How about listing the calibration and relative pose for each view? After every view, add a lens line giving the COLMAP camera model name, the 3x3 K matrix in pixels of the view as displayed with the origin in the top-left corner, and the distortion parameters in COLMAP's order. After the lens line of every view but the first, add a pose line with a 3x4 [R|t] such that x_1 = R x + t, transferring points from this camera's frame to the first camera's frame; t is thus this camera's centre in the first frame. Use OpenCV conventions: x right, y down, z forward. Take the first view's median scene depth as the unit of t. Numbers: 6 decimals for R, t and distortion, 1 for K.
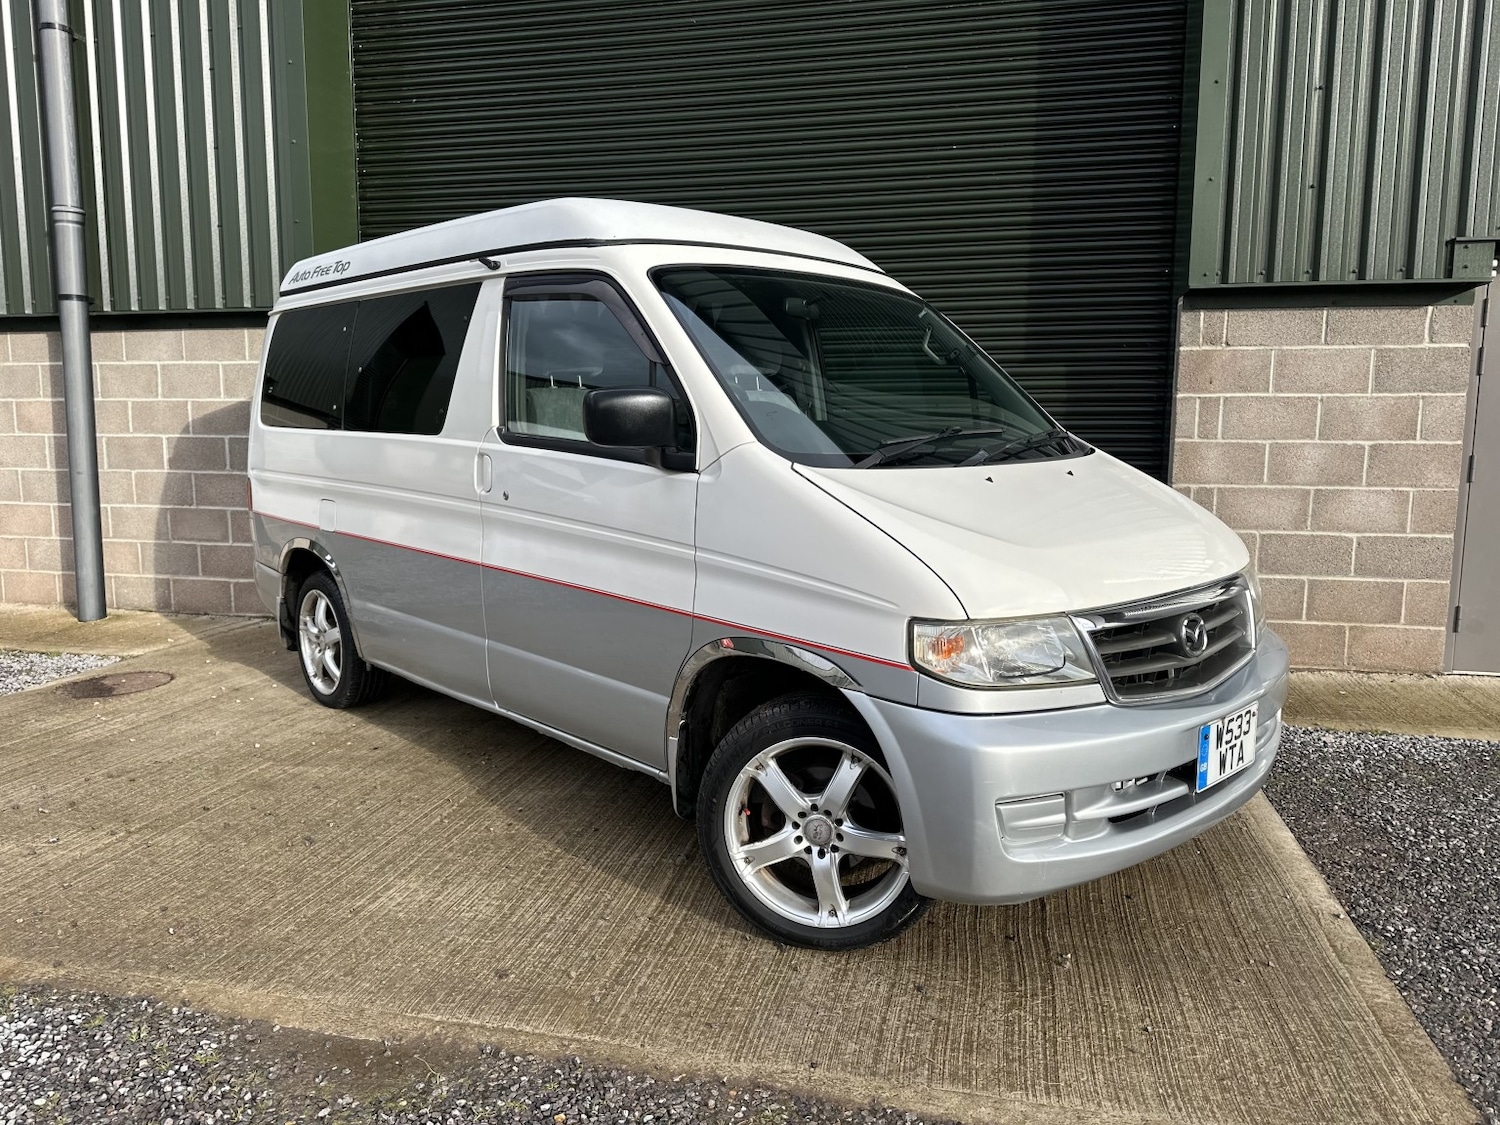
lens RADIAL K [[1058.9, 0, 748.7], [0, 1058.9, 565.2], [0, 0, 1]] dist [0.020574, -0.029276]
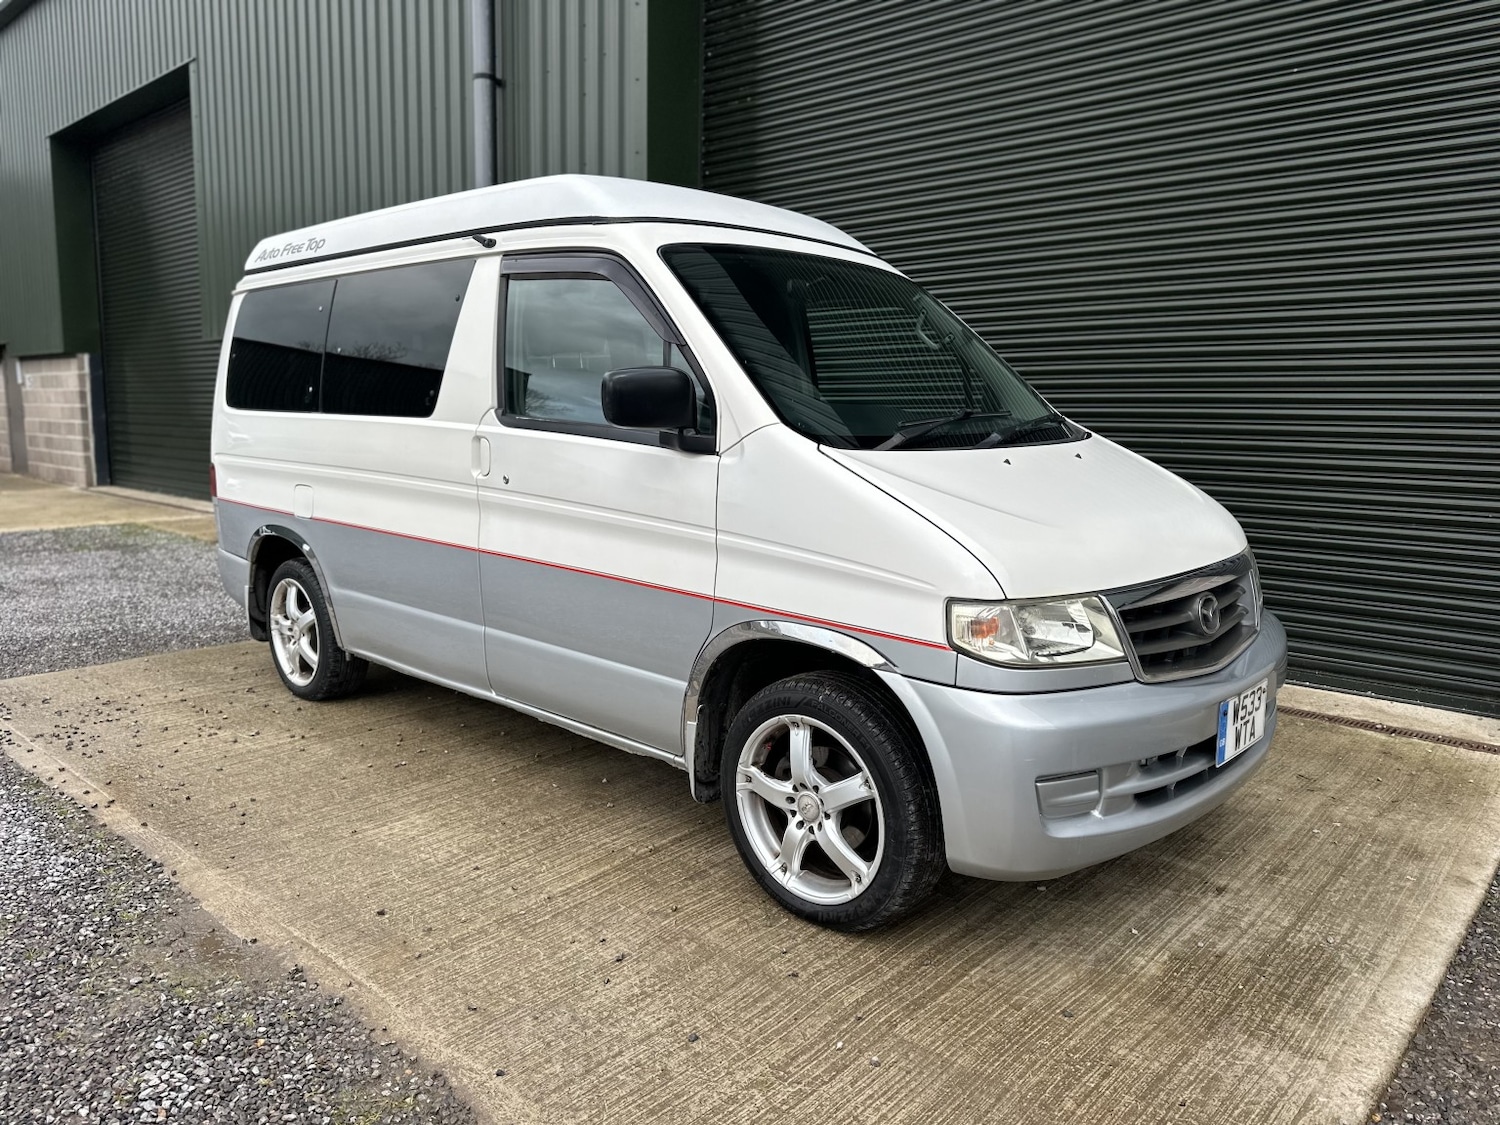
lens RADIAL K [[1058.9, 0, 747.8], [0, 1058.9, 572.2], [0, 0, 1]] dist [0.020574, -0.029276]
pose [[0.874097, 0.082182, -0.478748, 0.349164], [-0.074760, 0.996602, 0.034581, -0.015709], [0.479963, 0.005564, 0.877271, 0.134901]]
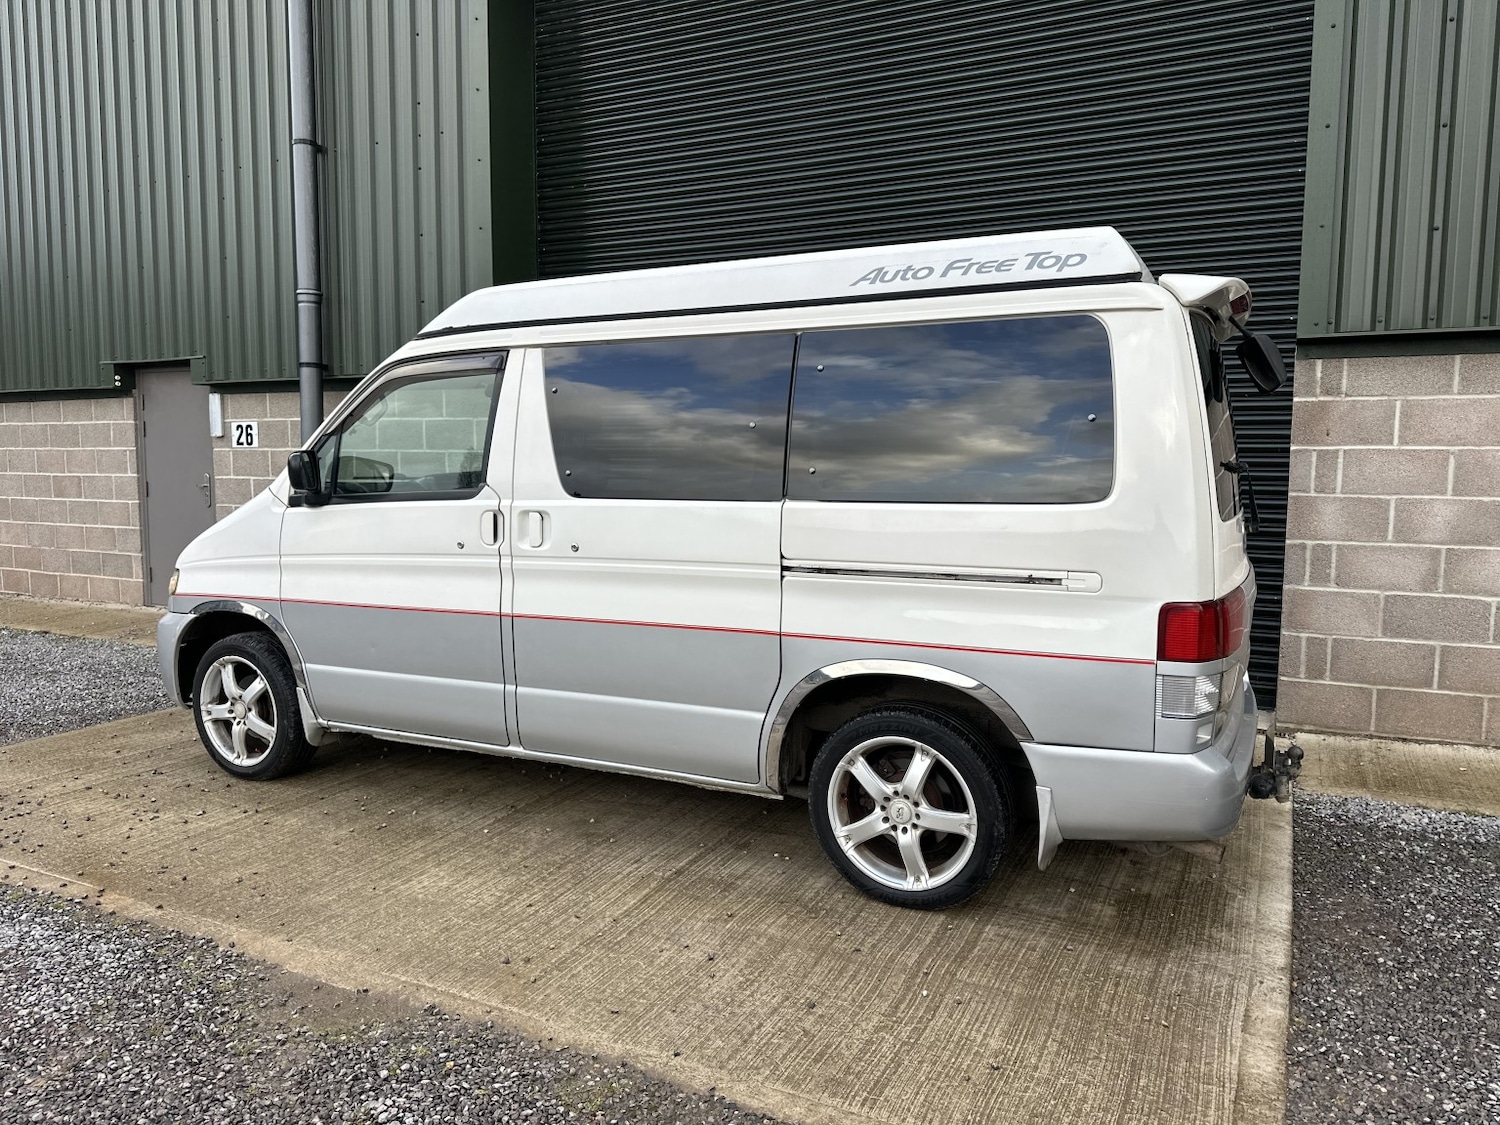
lens RADIAL K [[1058.9, 0, 754.8], [0, 1058.9, 567.3], [0, 0, 1]] dist [0.020574, -0.029276]
pose [[0.972511, 0.024907, -0.231520, 0.203513], [-0.032092, 0.999111, -0.027320, -0.012728], [0.230634, 0.033999, 0.972446, -0.057549]]
